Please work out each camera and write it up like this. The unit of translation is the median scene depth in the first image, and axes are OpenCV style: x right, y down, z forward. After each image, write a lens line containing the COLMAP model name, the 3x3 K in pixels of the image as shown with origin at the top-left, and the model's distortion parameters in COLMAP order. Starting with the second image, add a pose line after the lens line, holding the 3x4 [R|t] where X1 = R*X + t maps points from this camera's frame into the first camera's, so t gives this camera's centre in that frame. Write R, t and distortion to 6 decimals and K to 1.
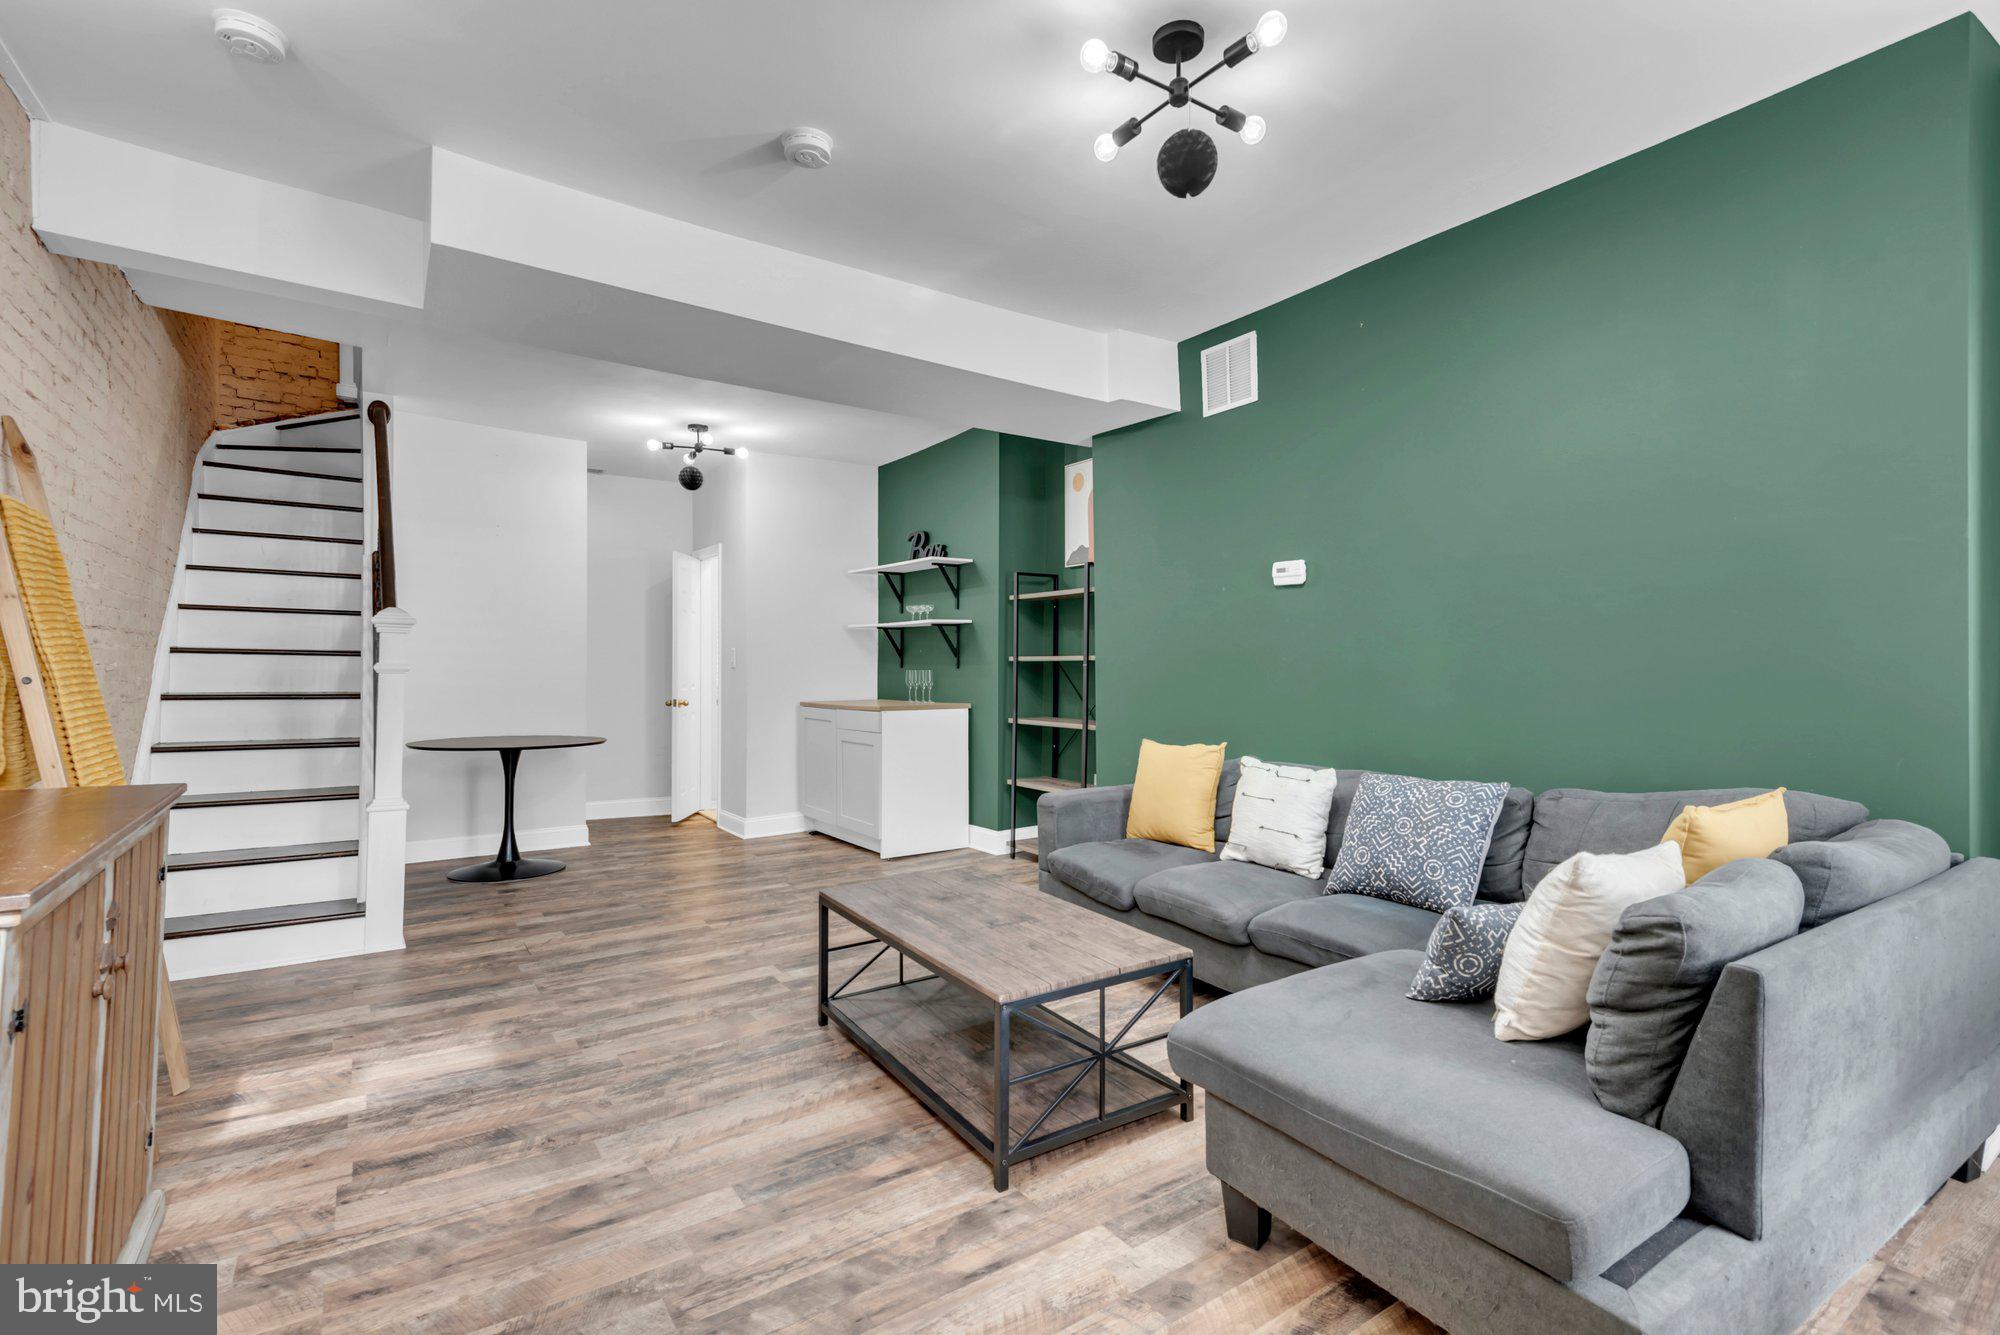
lens RADIAL K [[897.7, 0, 993.6], [0, 897.7, 661.8], [0, 0, 1]] dist [0.012487, -0.005637]
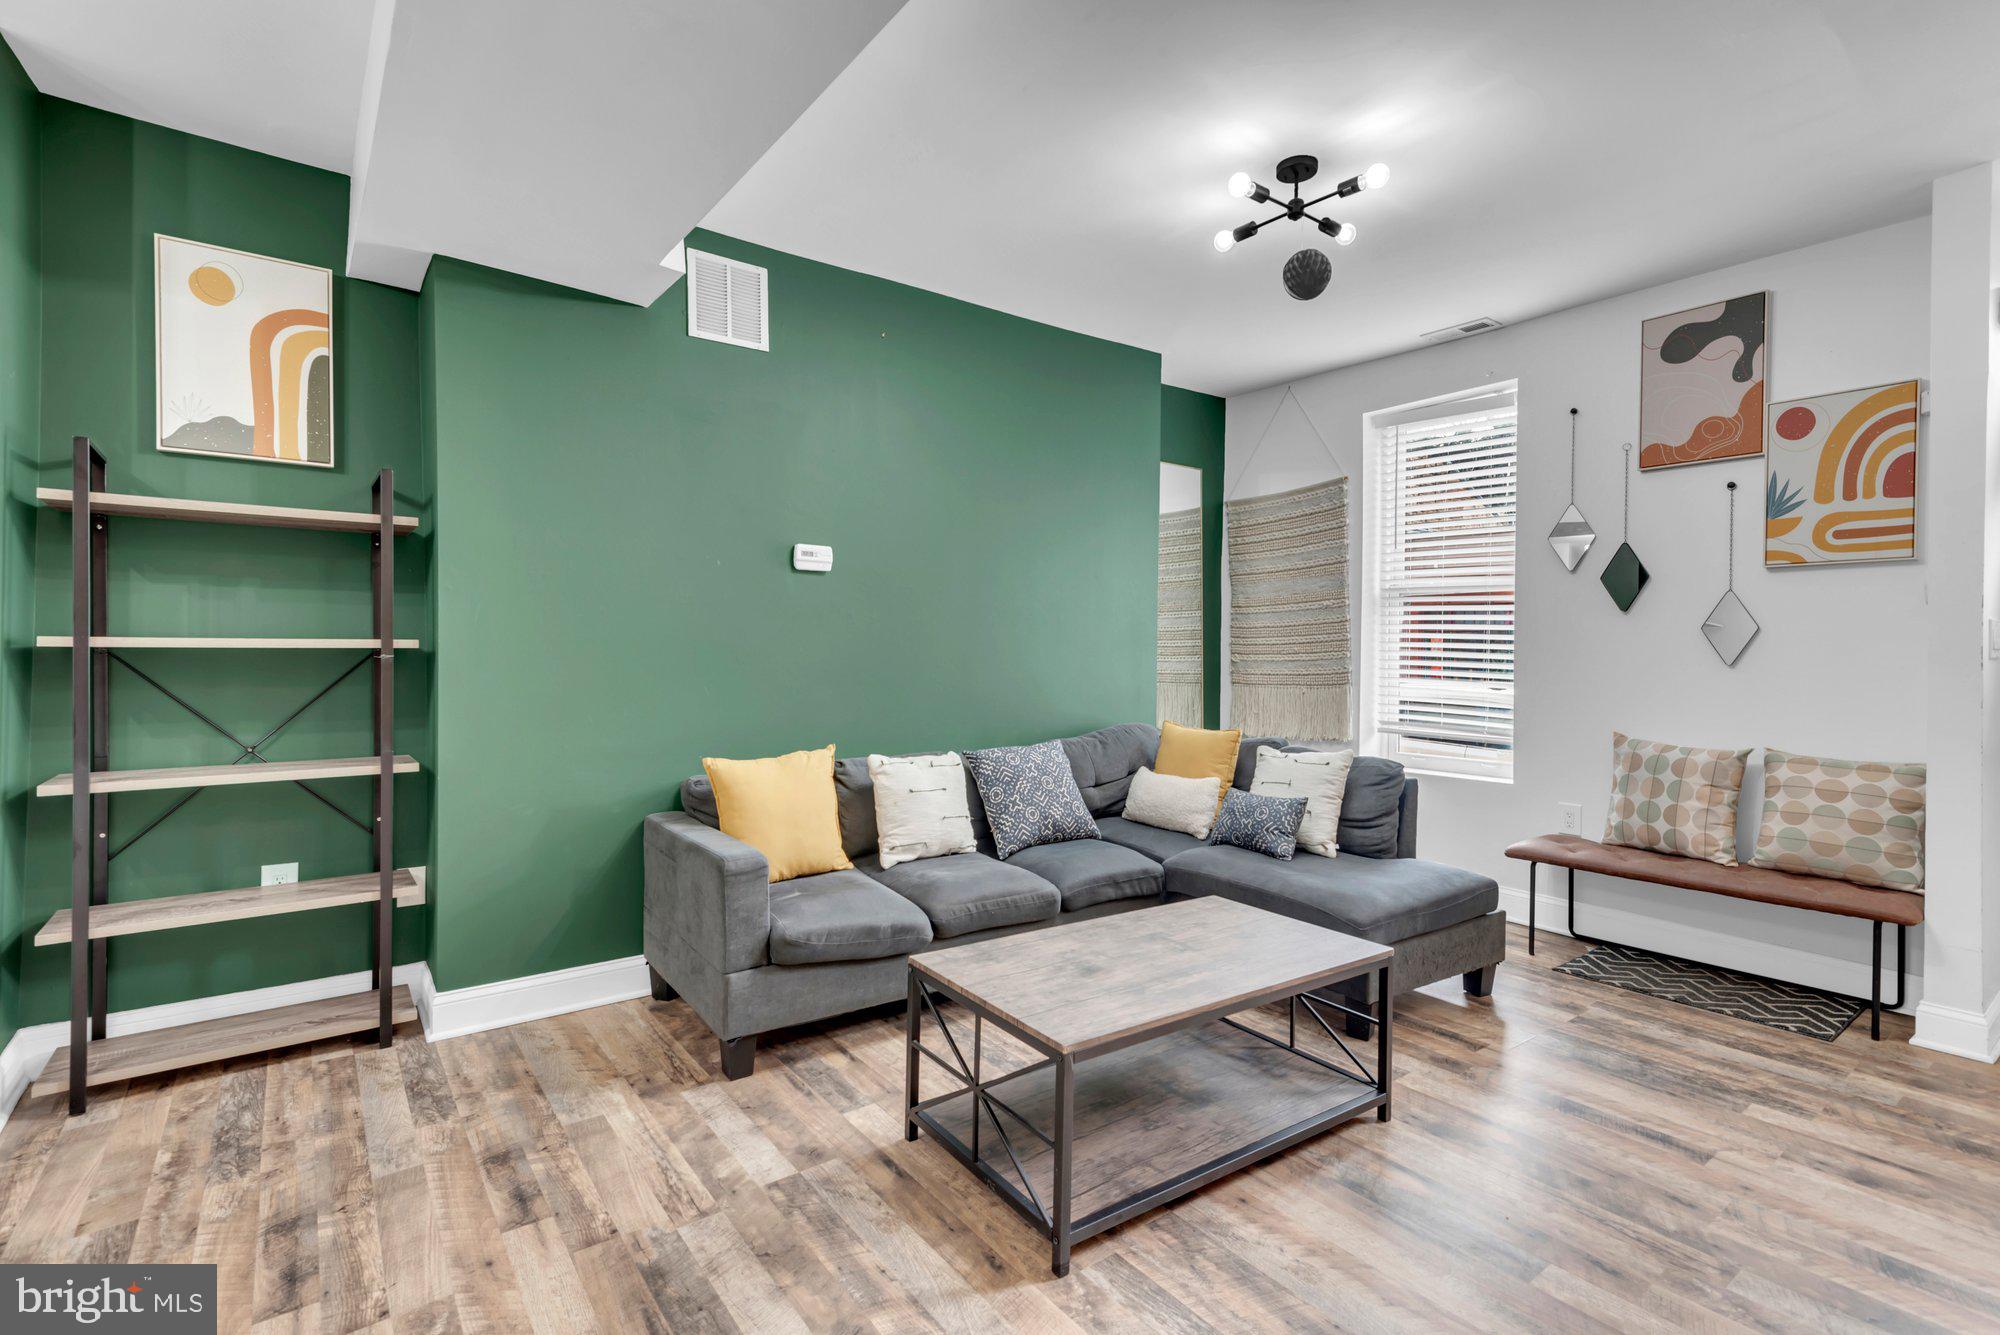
lens RADIAL K [[892.7, 0, 991.2], [0, 892.7, 669.0], [0, 0, 1]] dist [0.013049, 0.000476]
pose [[-0.030291, -0.015987, 0.999413, -0.868429], [-0.003559, 0.999867, 0.015886, 0.003090], [-0.999535, -0.003076, -0.030344, 1.221323]]
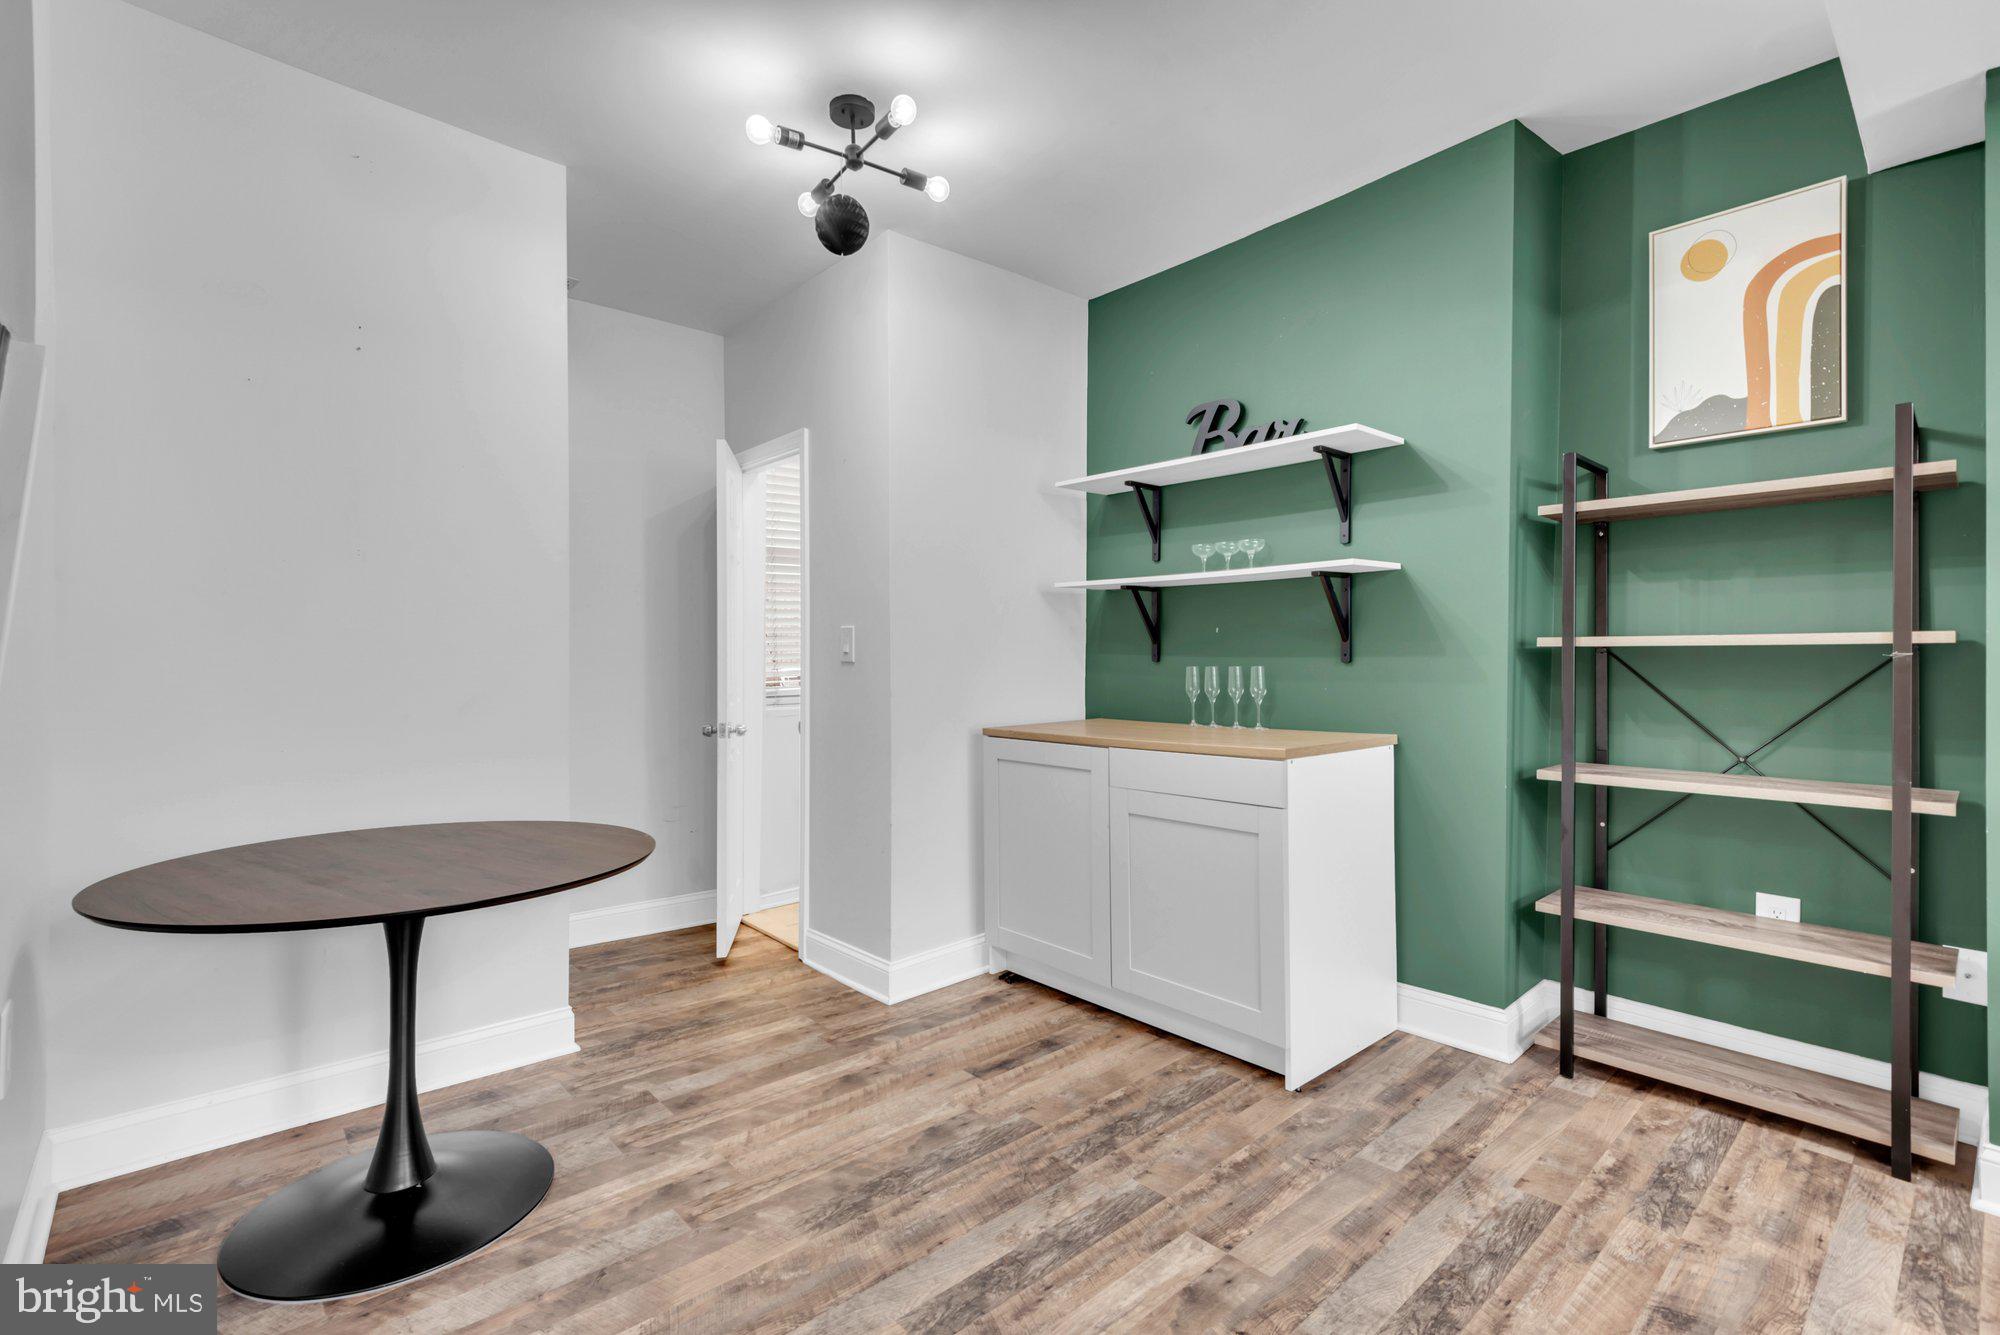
lens RADIAL K [[897.7, 0, 982.4], [0, 897.7, 660.2], [0, 0, 1]] dist [0.012487, -0.005637]
pose [[0.993483, -0.001472, 0.113970, -0.684183], [0.000677, 0.999975, 0.007015, 0.006089], [-0.113978, -0.006892, 0.993459, 1.205152]]
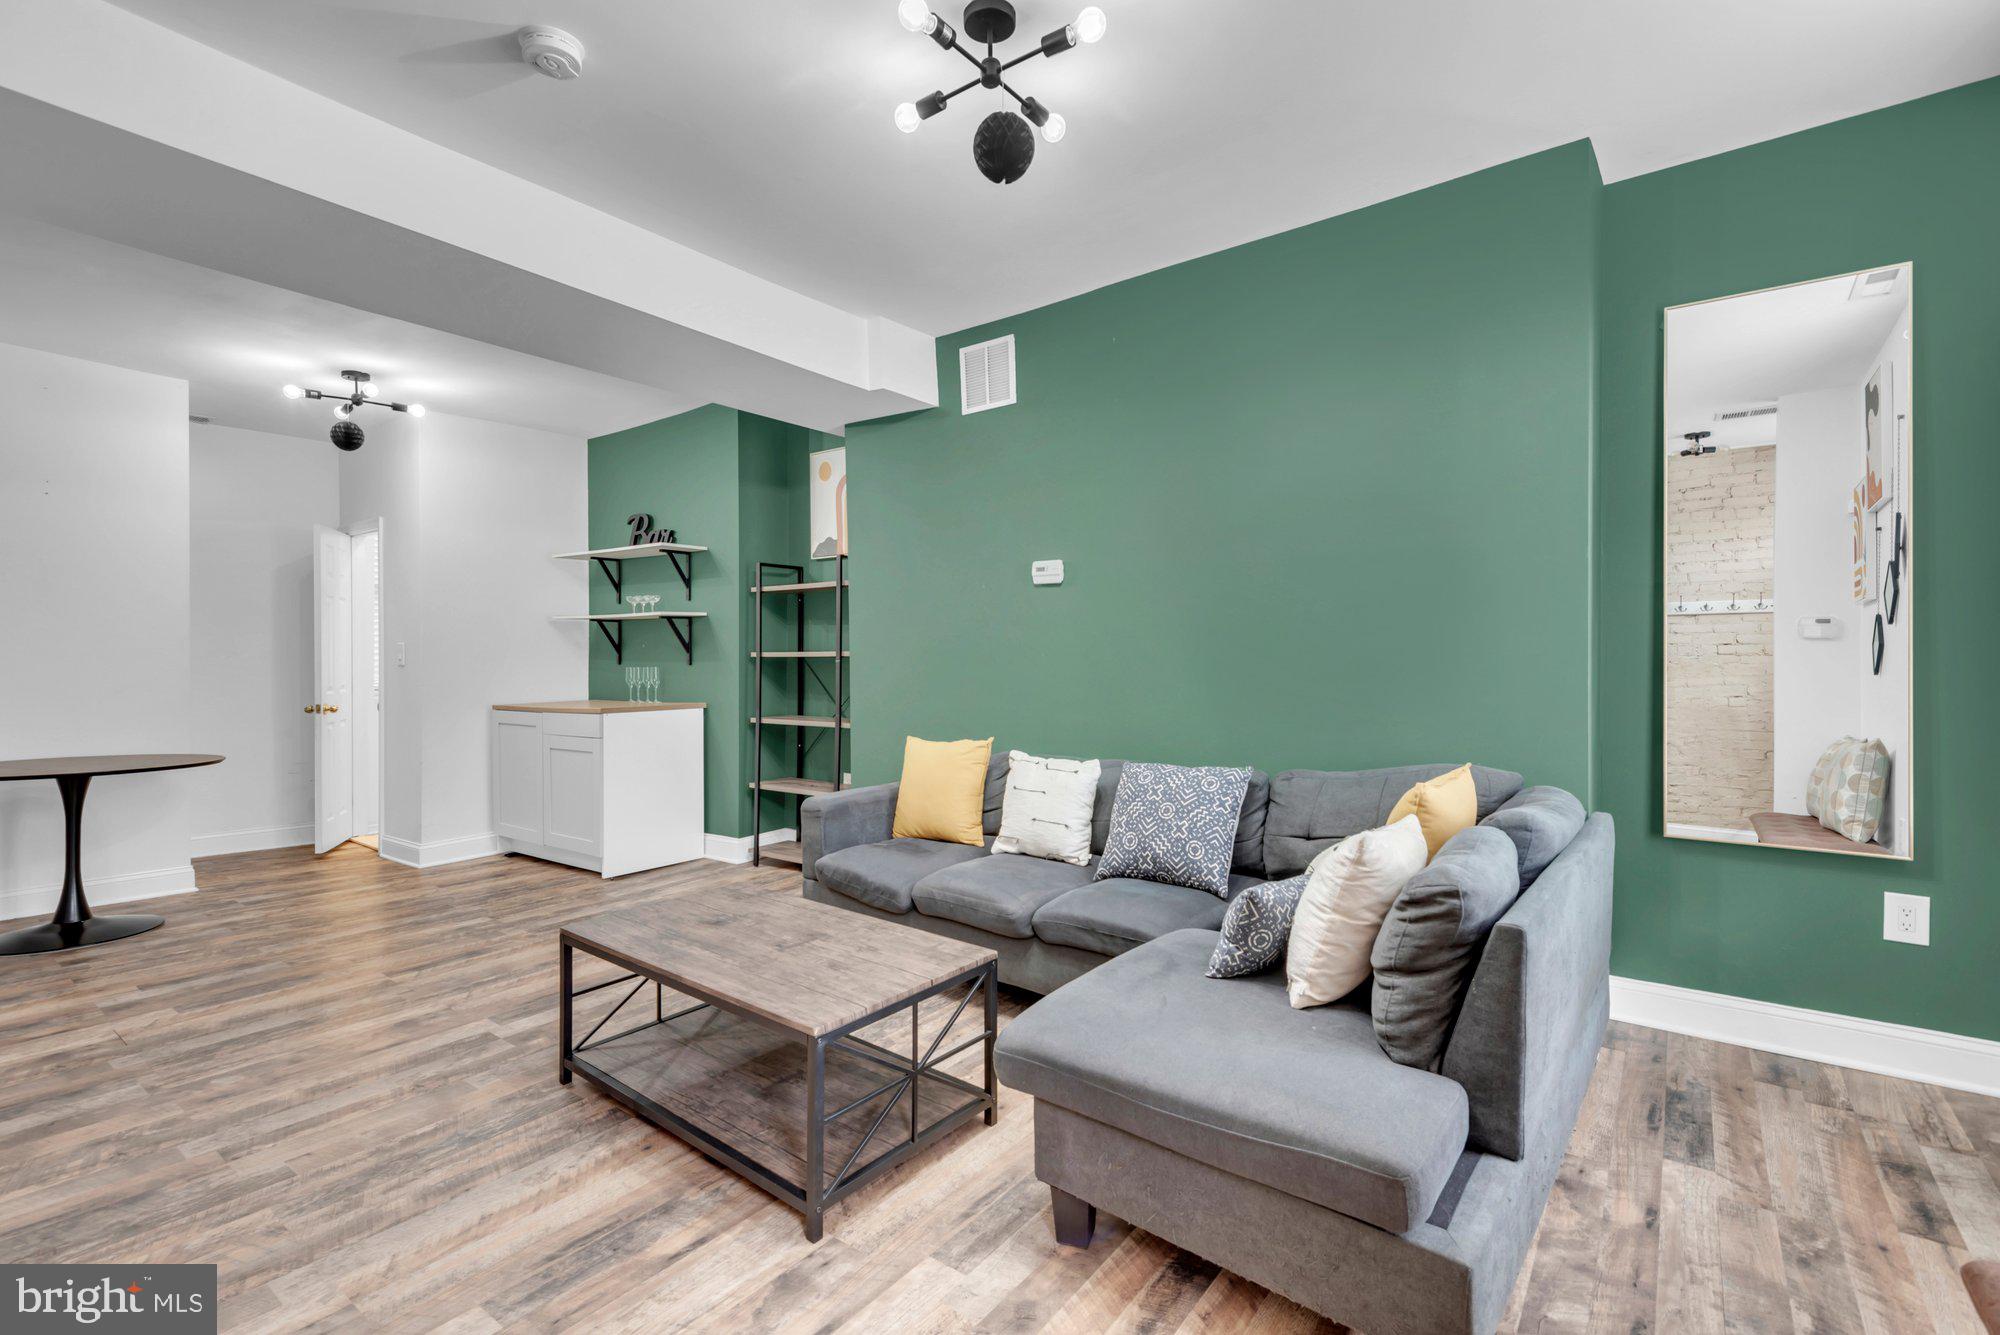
lens RADIAL K [[897.7, 0, 1002.6], [0, 897.7, 661.2], [0, 0, 1]] dist [0.012487, -0.005637]
pose [[0.948469, -0.006001, 0.316812, -0.064027], [0.003781, 0.999964, 0.007624, -0.004497], [-0.316846, -0.006034, 0.948458, 0.050423]]
